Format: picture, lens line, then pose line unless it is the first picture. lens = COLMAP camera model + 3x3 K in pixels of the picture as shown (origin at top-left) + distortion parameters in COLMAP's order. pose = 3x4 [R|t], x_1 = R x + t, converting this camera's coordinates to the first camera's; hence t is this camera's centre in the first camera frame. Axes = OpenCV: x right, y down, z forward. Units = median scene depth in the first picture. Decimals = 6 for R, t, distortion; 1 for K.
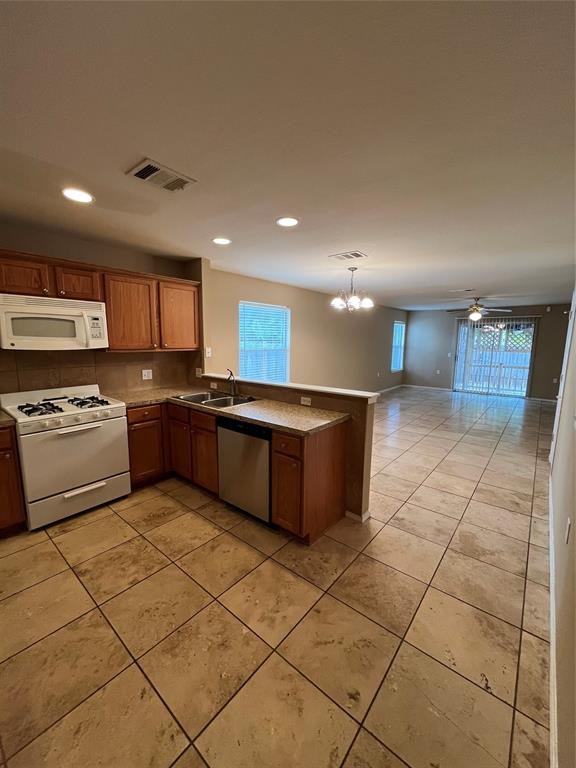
lens RADIAL K [[310.9, 0, 285.9], [0, 310.9, 384.1], [0, 0, 1]] dist [-0.003252, 0.000384]
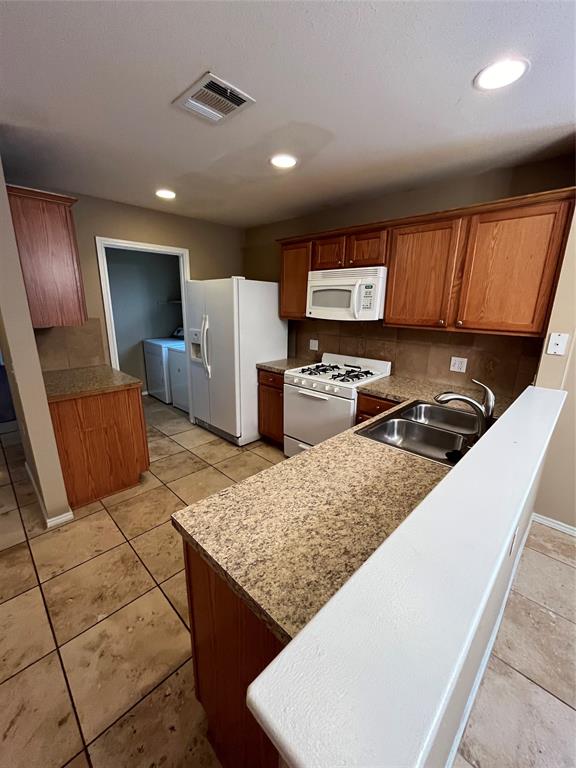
lens RADIAL K [[310.9, 0, 288.0], [0, 310.9, 383.8], [0, 0, 1]] dist [-0.003252, 0.000384]
pose [[-0.082190, 0.238114, -0.967753, 0.341533], [-0.160599, 0.955184, 0.248660, -0.132303], [0.983592, 0.175857, -0.040266, 0.877120]]
